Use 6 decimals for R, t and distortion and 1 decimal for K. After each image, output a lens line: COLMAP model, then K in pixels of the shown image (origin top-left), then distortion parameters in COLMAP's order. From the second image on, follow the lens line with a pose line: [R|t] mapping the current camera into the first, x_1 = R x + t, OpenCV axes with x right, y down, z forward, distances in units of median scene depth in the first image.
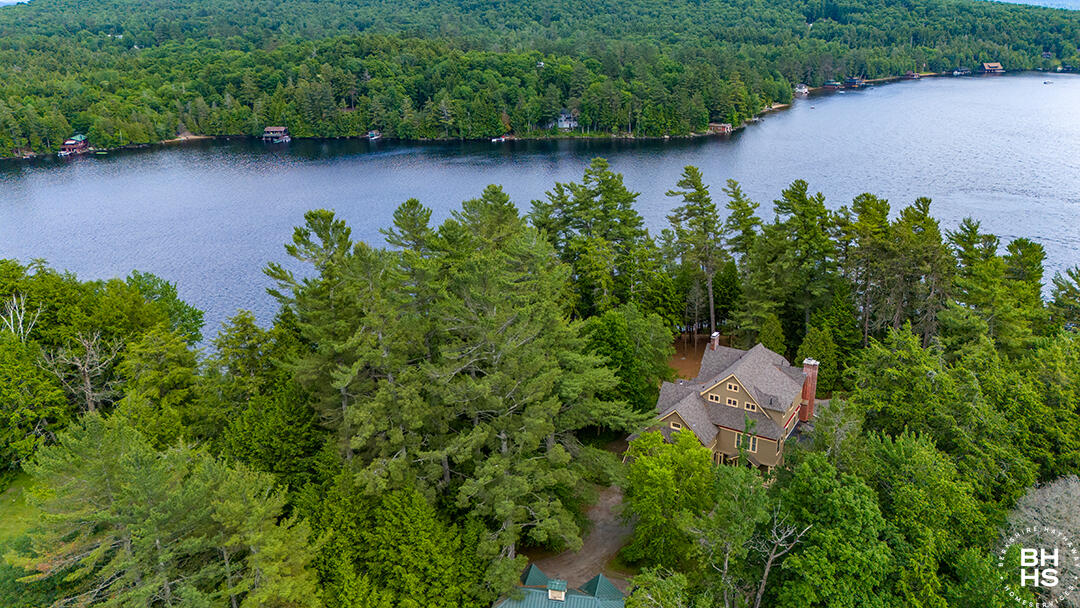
lens RADIAL K [[791.6, 0, 540.0], [0, 791.6, 304.0], [0, 0, 1]] dist [0.077734, -0.068860]
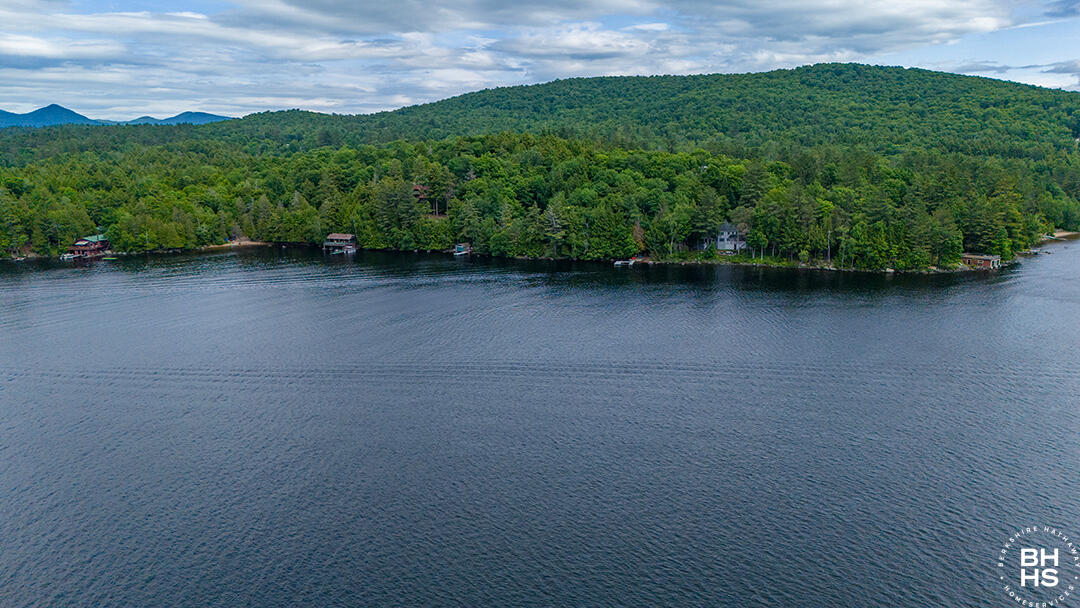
lens RADIAL K [[791.6, 0, 540.0], [0, 791.6, 304.0], [0, 0, 1]] dist [0.077734, -0.068860]
pose [[0.970904, 0.059379, -0.231991, 0.036581], [-0.092547, 0.986540, -0.134812, -0.069039], [0.220864, 0.152359, 0.963331, 0.313347]]
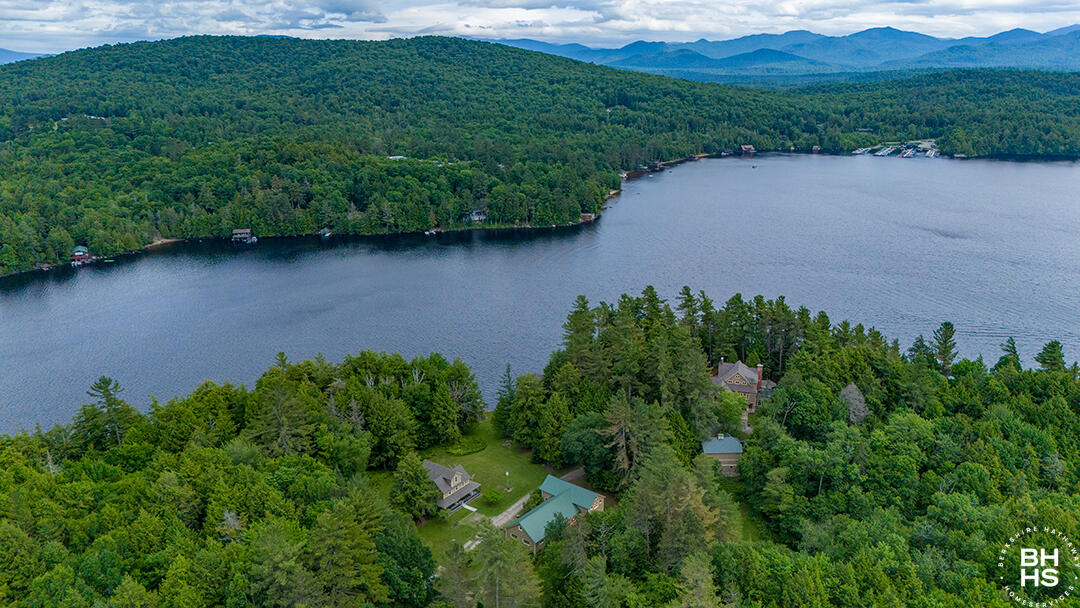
lens RADIAL K [[791.6, 0, 540.0], [0, 791.6, 304.0], [0, 0, 1]] dist [0.077734, -0.068860]
pose [[0.964821, -0.066295, 0.254411, -0.209047], [0.080919, 0.995591, -0.047442, -0.013254], [-0.250144, 0.066360, 0.965932, -0.284106]]
